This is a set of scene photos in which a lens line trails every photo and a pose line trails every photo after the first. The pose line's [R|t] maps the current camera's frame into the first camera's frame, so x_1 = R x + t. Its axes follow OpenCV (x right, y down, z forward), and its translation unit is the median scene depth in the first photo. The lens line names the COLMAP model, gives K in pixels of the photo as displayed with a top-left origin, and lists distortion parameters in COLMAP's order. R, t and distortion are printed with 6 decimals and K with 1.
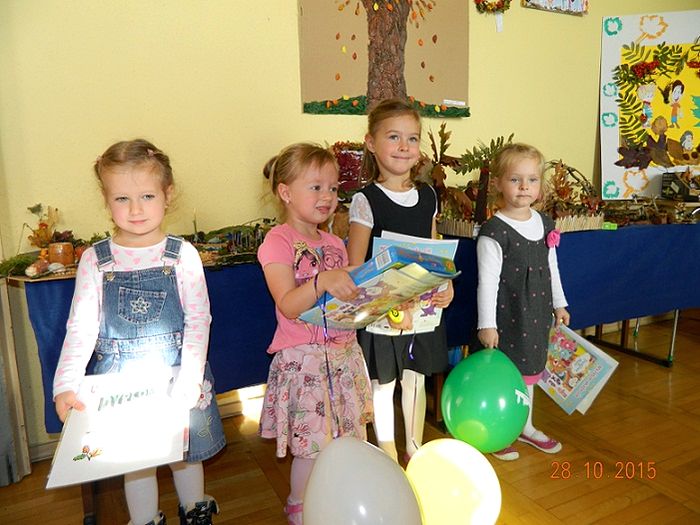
lens RADIAL K [[508.8, 0, 349.6], [0, 508.8, 262.1], [0, 0, 1]] dist [-0.002527, -0.000600]
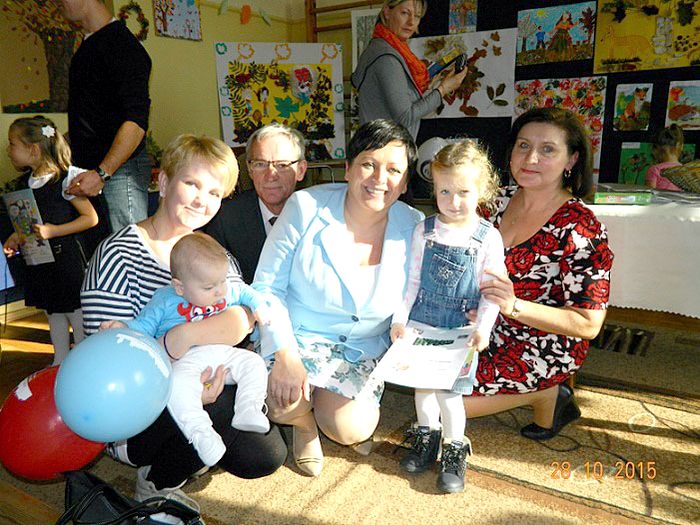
lens RADIAL K [[576.1, 0, 348.6], [0, 576.1, 262.8], [0, 0, 1]] dist [-0.011446, -0.003488]
pose [[0.853802, -0.123382, 0.505765, -0.098786], [0.094925, 0.992119, 0.081782, 0.061716], [-0.511870, -0.021816, 0.858786, -0.671266]]
